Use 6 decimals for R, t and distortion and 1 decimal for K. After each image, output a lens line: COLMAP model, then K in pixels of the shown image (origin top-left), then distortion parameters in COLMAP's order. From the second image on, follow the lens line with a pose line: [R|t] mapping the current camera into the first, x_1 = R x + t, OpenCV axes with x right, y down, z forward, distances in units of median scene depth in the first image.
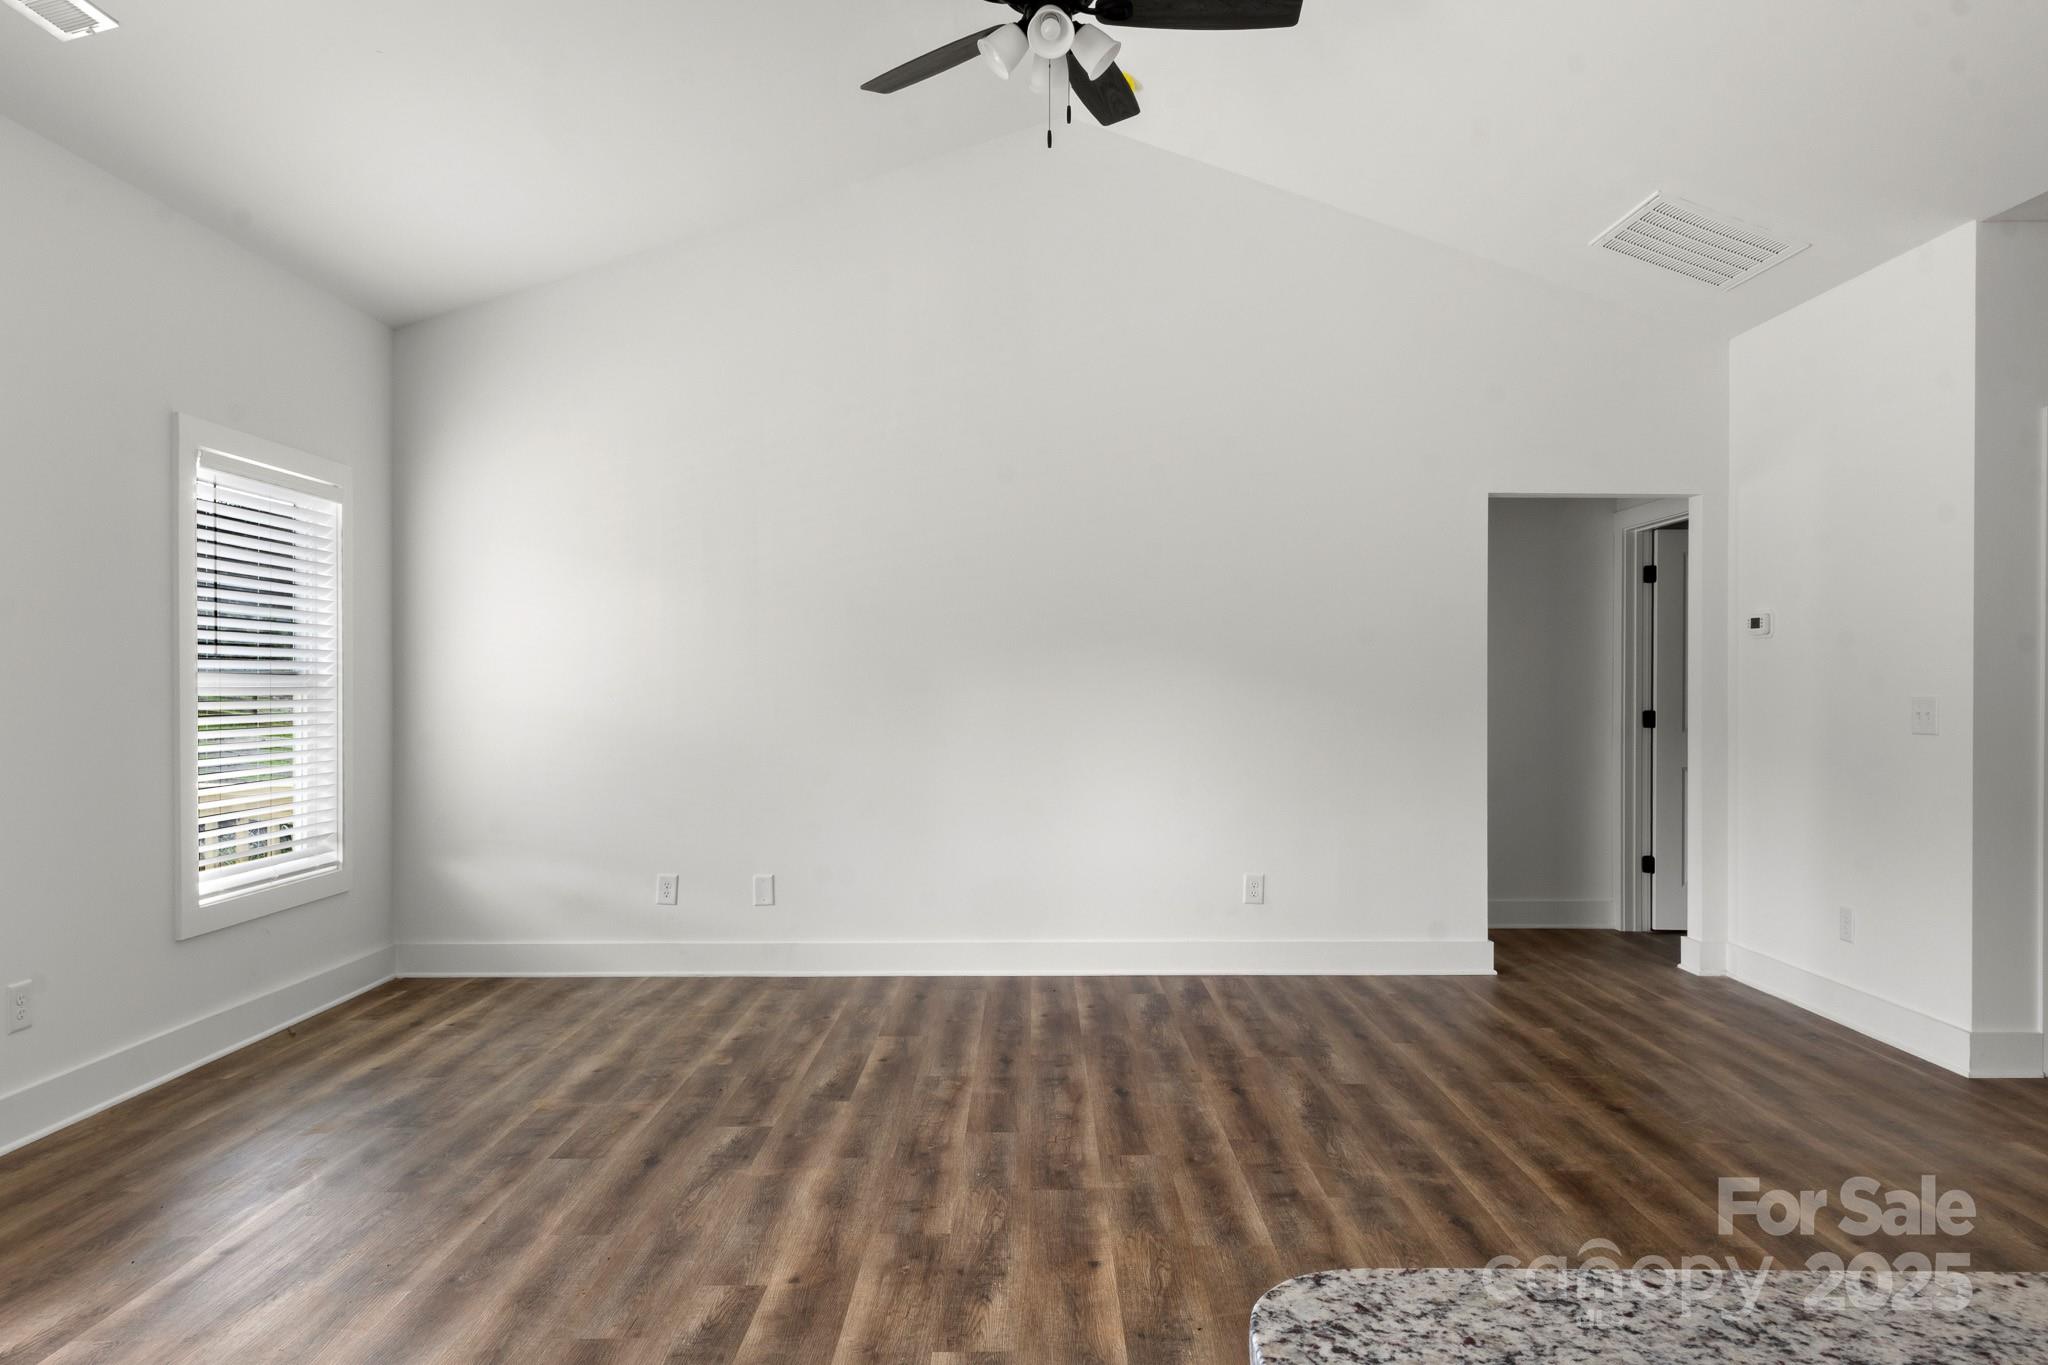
lens RADIAL K [[1334.4, 0, 1028.2], [0, 1334.4, 688.4], [0, 0, 1]] dist [0.007437, 0.000103]
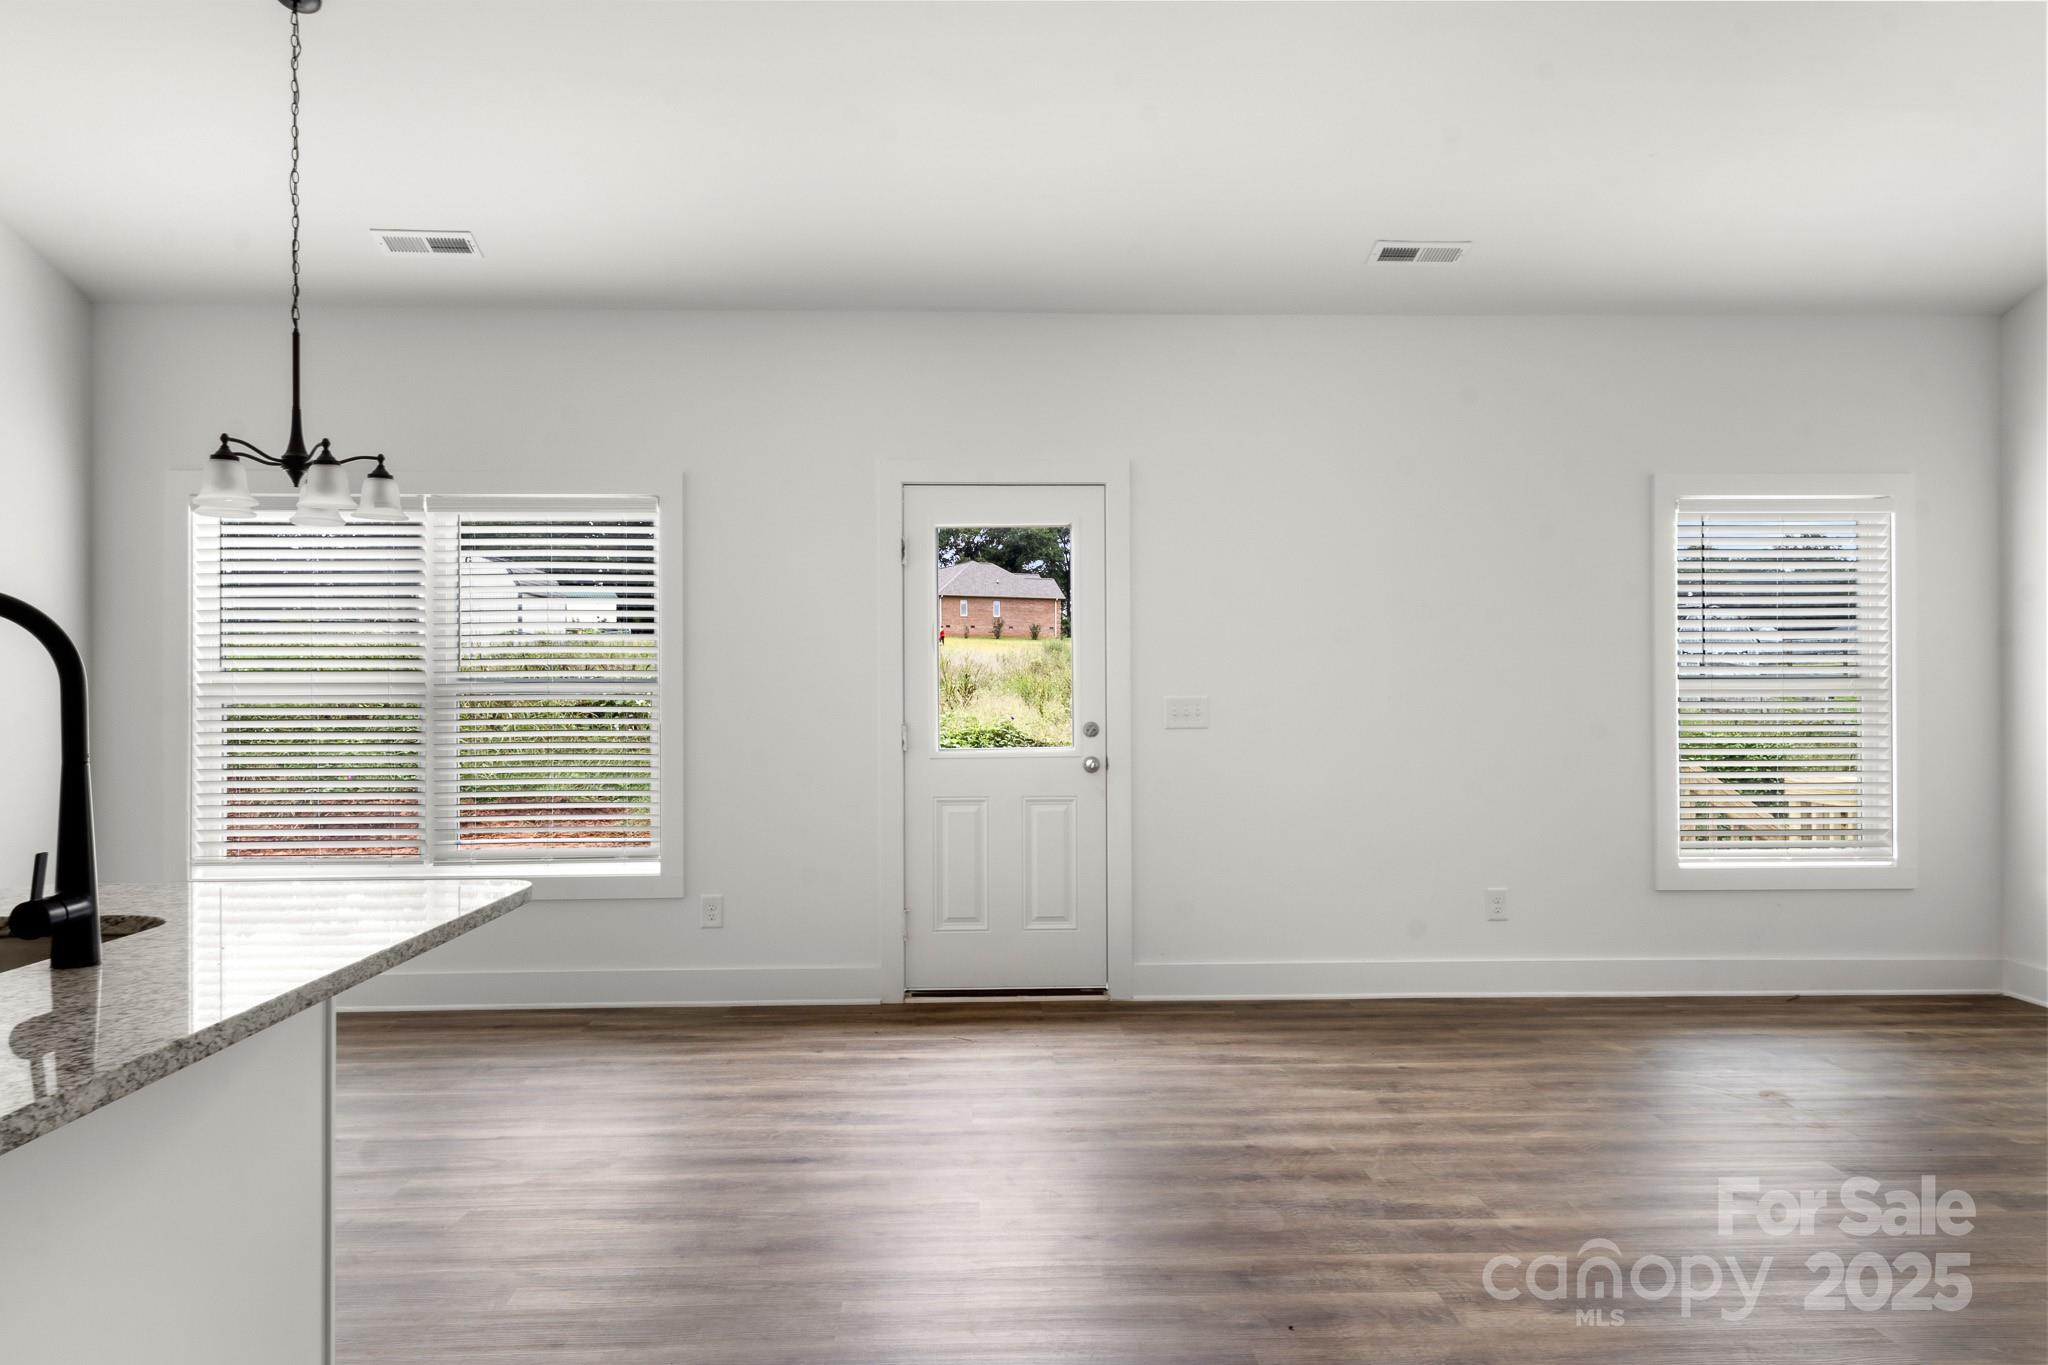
lens RADIAL K [[1294.5, 0, 1024.0], [0, 1294.5, 682.5], [0, 0, 1]] dist [0.005405, -0.000630]
pose [[0.032301, -0.008260, -0.999444, 0.742003], [0.001859, 0.999965, -0.008204, 0.000840], [0.999476, -0.001593, 0.032315, 0.467821]]
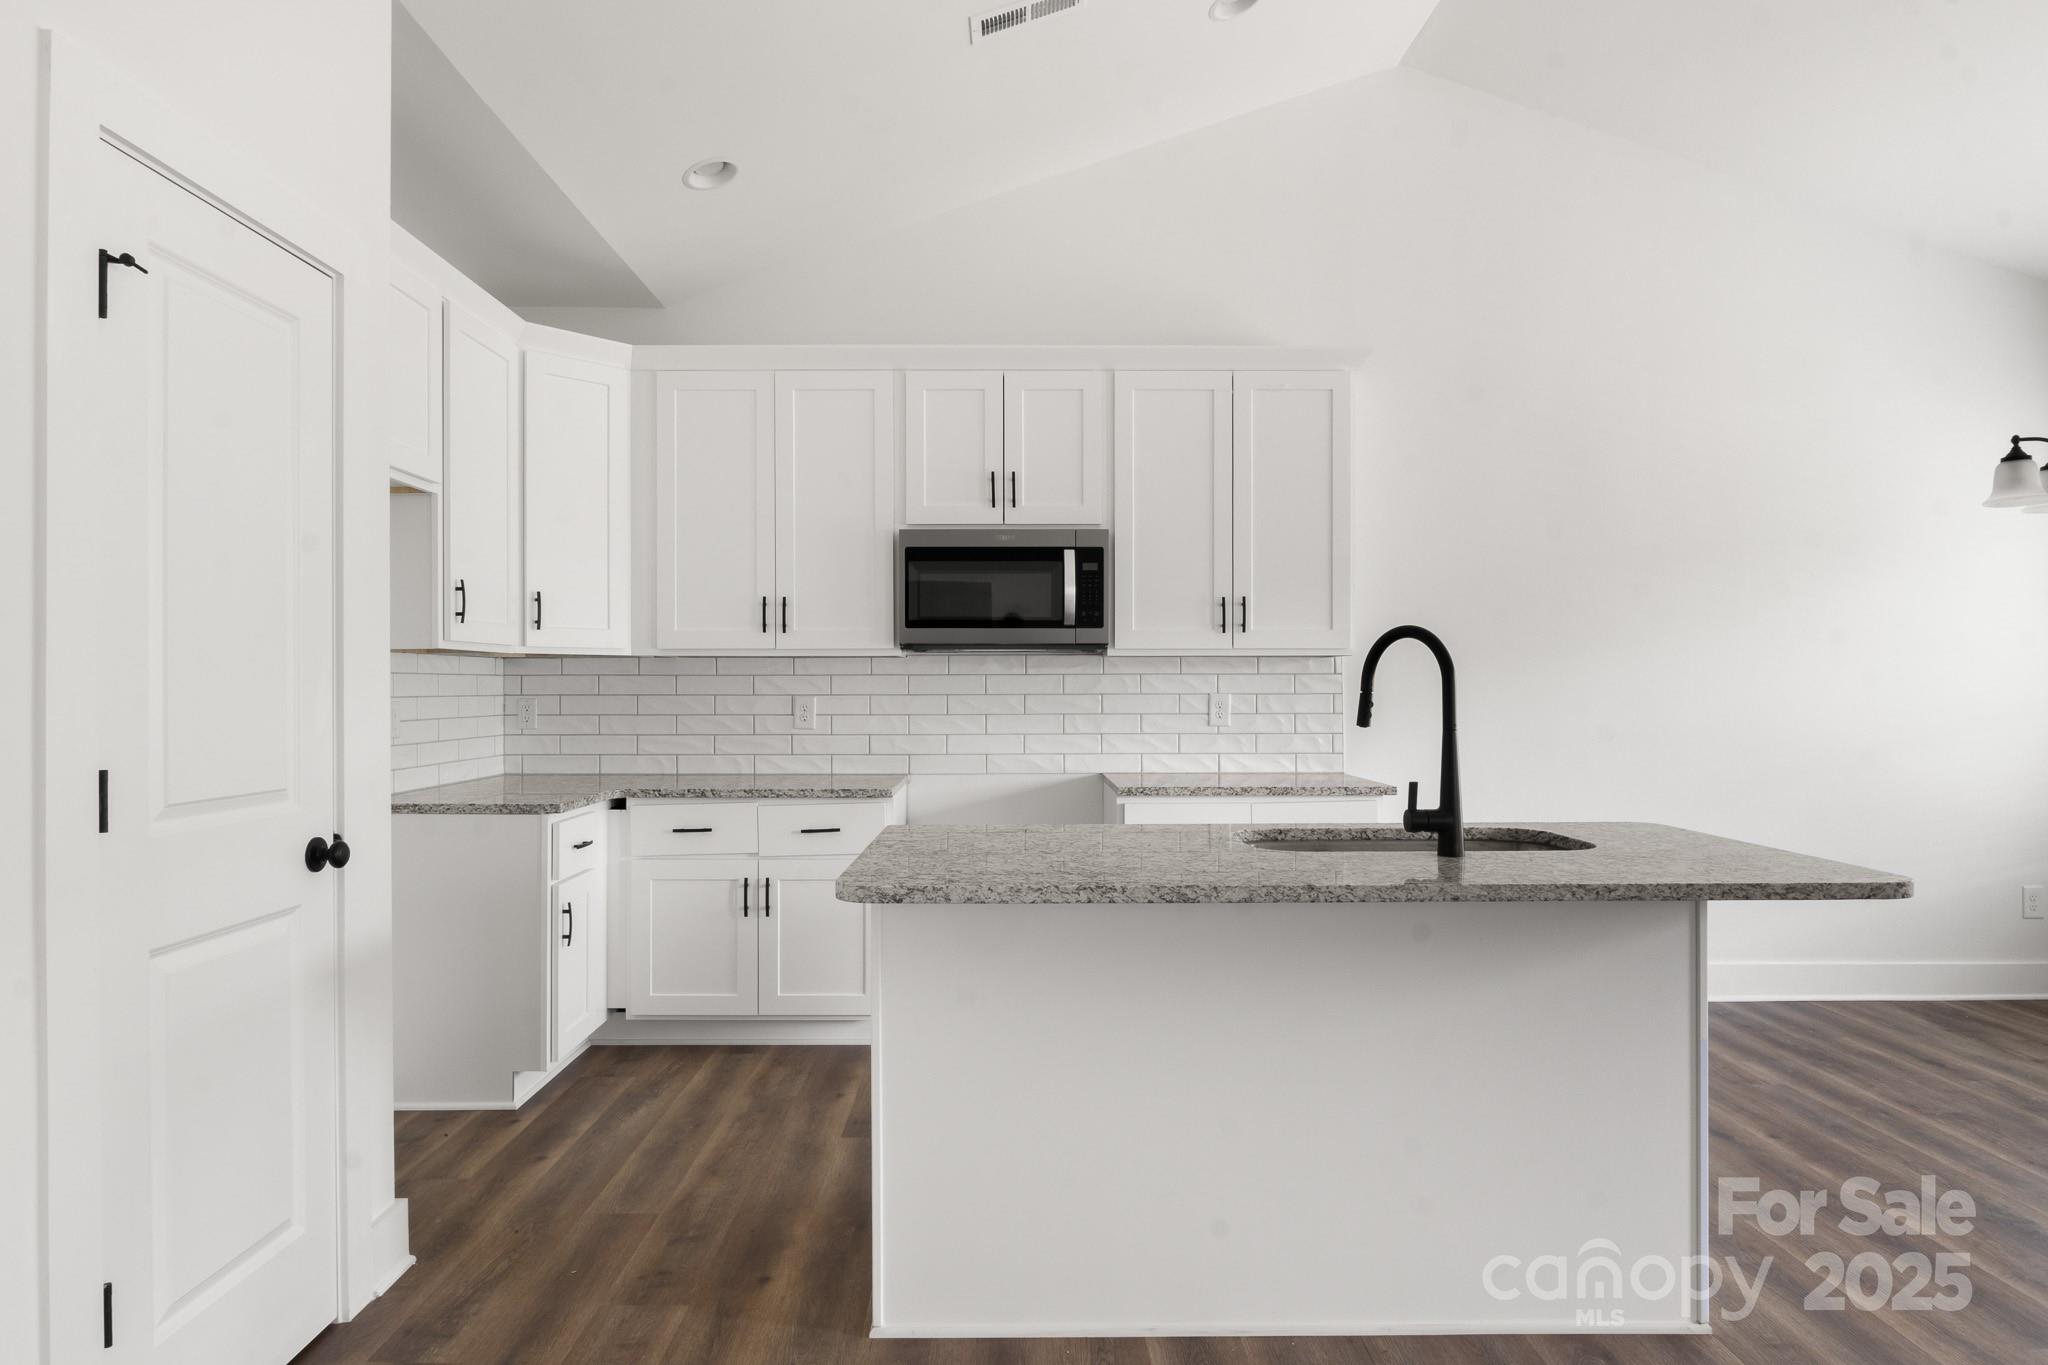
lens RADIAL K [[1172.8, 0, 1014.5], [0, 1172.8, 680.4], [0, 0, 1]] dist [-0.013613, 0.001377]
pose [[-0.999961, -0.001398, -0.008740, 0.514840], [-0.001368, 0.999993, -0.003366, -0.000597], [0.008744, -0.003354, -0.999956, 0.826987]]
